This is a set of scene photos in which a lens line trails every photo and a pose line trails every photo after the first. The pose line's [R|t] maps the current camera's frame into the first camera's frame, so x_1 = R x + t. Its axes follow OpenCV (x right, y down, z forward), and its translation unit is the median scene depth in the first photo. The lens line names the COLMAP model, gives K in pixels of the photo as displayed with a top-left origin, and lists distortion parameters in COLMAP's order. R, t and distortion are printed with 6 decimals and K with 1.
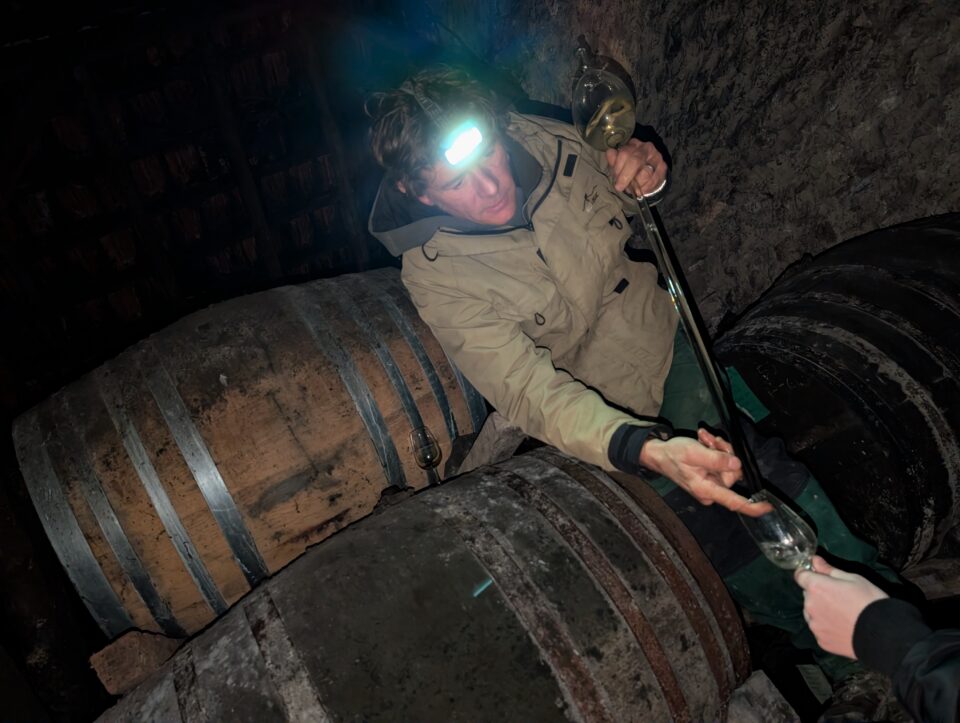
lens RADIAL K [[672.9, 0, 481.0], [0, 672.9, 358.8], [0, 0, 1]] dist [0.003532, -0.003574]
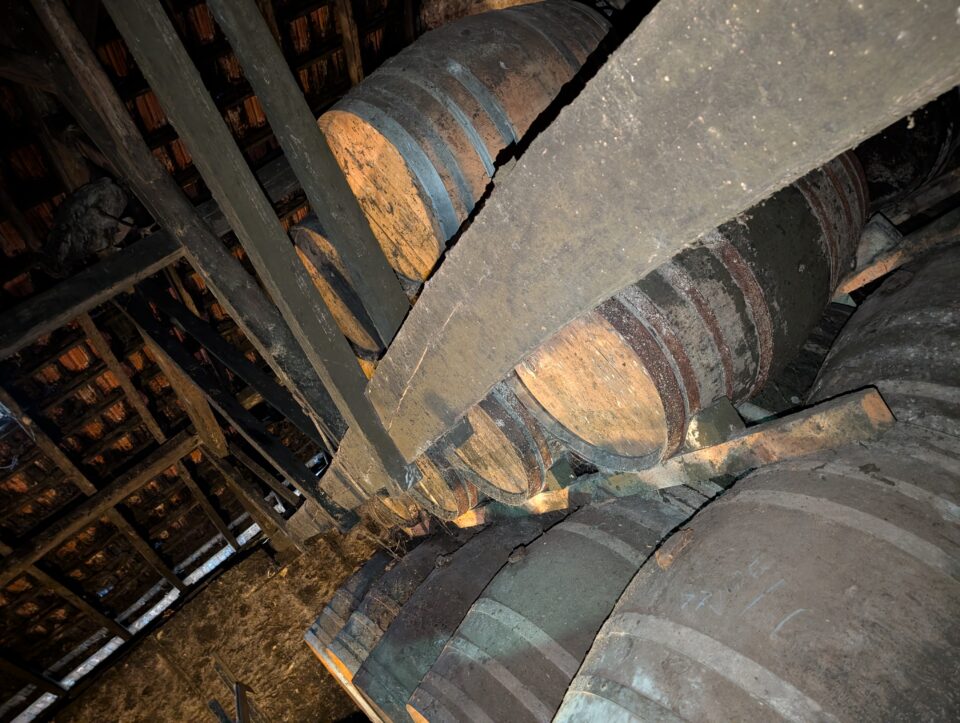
lens RADIAL K [[672.9, 0, 474.1], [0, 672.9, 362.2], [0, 0, 1]] dist [0.003532, -0.003574]
pose [[0.978598, -0.110762, 0.173431, -0.776314], [0.074378, 0.976191, 0.203765, 0.350733], [-0.191871, -0.186504, 0.963536, -0.424665]]
